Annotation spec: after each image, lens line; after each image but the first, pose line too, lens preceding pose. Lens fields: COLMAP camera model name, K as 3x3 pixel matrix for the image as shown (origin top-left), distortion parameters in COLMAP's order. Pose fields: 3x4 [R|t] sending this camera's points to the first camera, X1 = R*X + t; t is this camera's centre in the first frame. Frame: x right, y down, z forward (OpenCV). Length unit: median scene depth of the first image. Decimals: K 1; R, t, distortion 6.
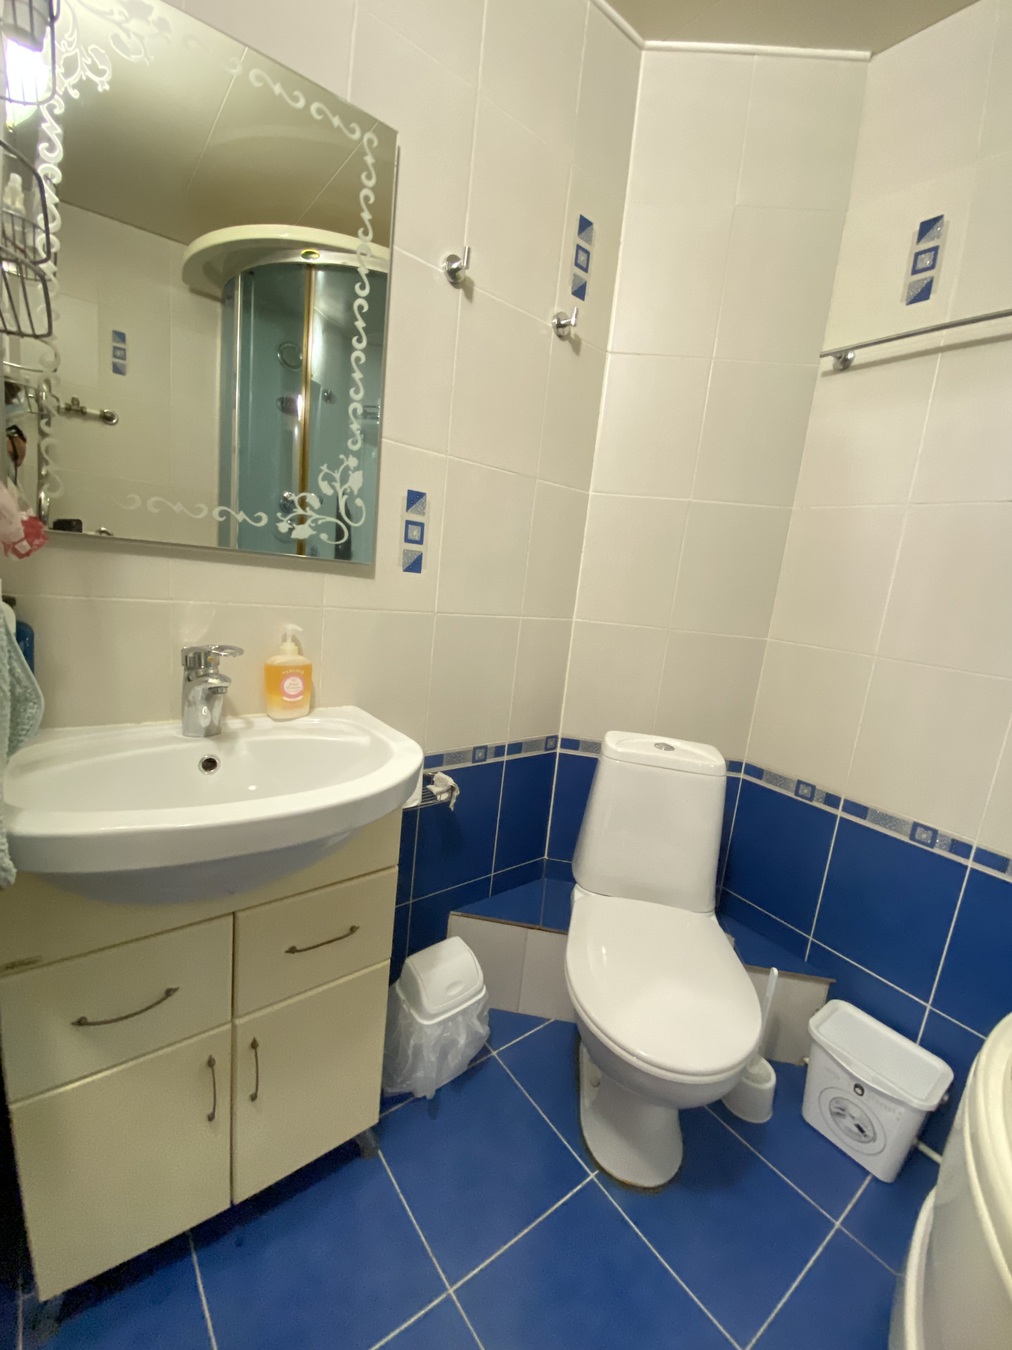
lens RADIAL K [[547.6, 0, 503.1], [0, 547.6, 674.6], [0, 0, 1]] dist [0.019901, -0.019581]
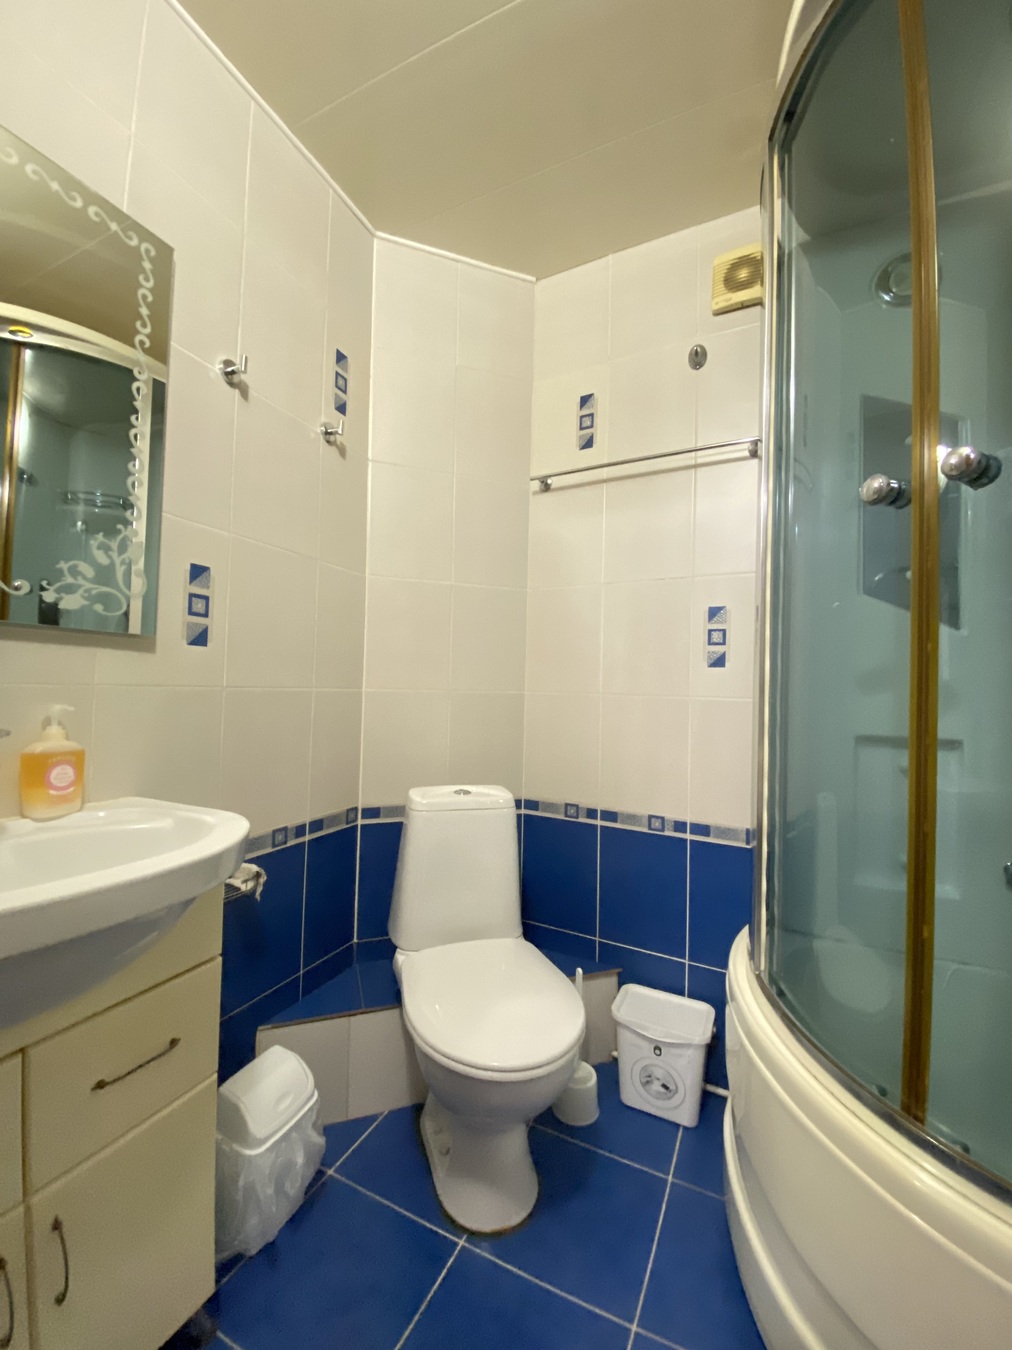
lens RADIAL K [[543.6, 0, 509.5], [0, 543.6, 674.5], [0, 0, 1]] dist [0.019286, -0.019302]
pose [[0.890676, -0.070991, 0.449063, -0.107626], [0.148802, 0.978850, -0.140393, 0.071776], [-0.429599, 0.191866, 0.882402, -0.064004]]
